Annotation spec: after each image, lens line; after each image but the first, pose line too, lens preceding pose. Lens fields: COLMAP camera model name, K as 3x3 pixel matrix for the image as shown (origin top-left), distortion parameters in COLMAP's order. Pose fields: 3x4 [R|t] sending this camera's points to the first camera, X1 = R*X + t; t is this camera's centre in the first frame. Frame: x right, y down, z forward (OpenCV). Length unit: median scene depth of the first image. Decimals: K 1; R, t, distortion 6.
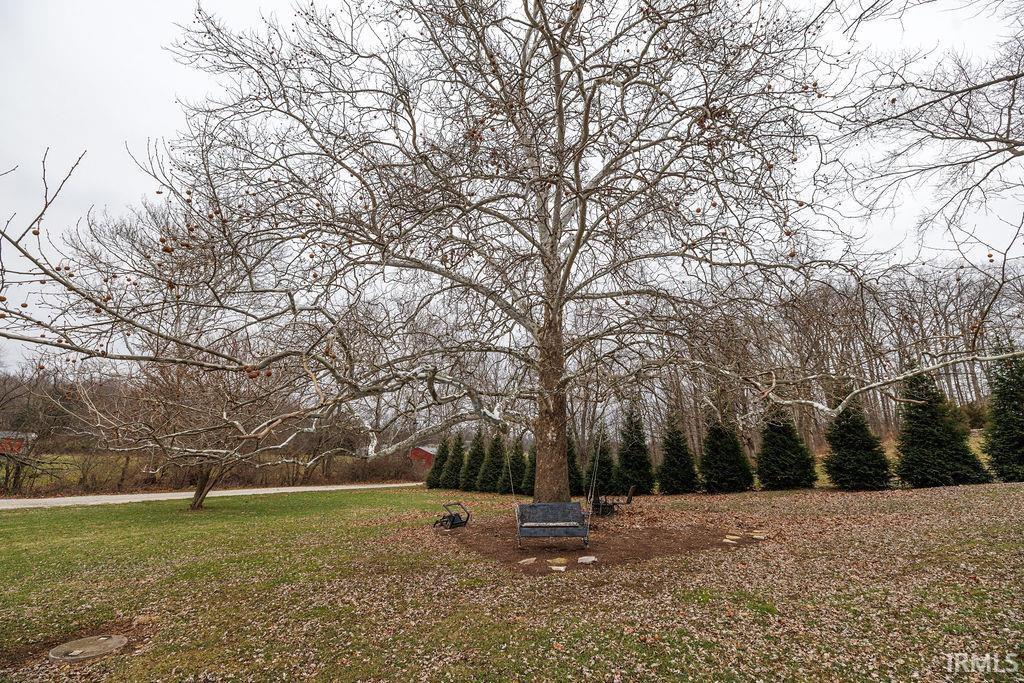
lens RADIAL K [[428.1, 0, 514.6], [0, 428.1, 329.3], [0, 0, 1]] dist [0.002983, -0.001082]
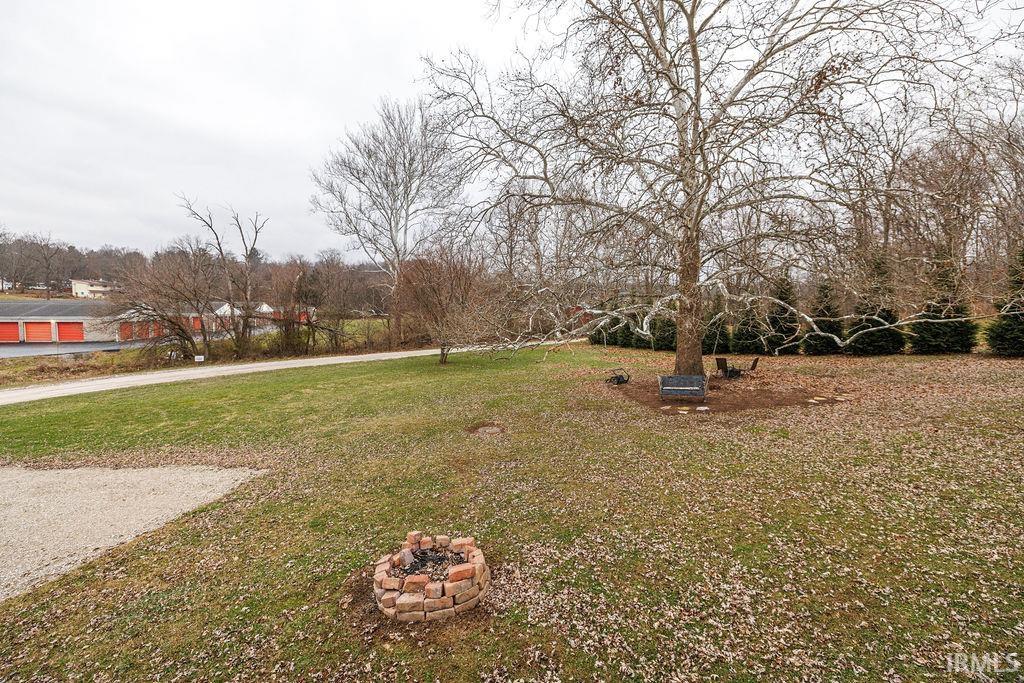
lens RADIAL K [[428.1, 0, 511.3], [0, 428.1, 330.3], [0, 0, 1]] dist [0.002983, -0.001082]
pose [[0.936615, -0.014896, -0.350043, 0.026747], [0.132660, 0.939786, 0.314967, -0.189314], [0.324274, -0.341439, 0.882194, -0.311659]]
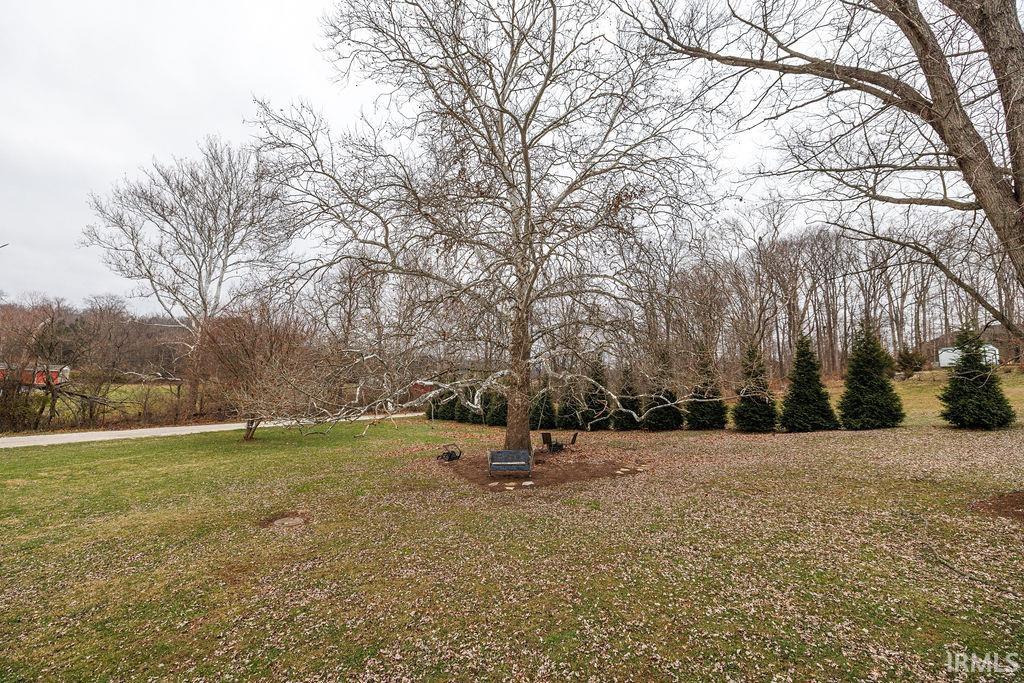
lens RADIAL K [[428.1, 0, 513.5], [0, 428.1, 332.0], [0, 0, 1]] dist [0.002983, -0.001082]
pose [[0.999893, 0.008964, 0.011585, 0.040052], [-0.010848, 0.984618, 0.174386, -0.176233], [-0.009843, -0.174493, 0.984609, -0.287709]]
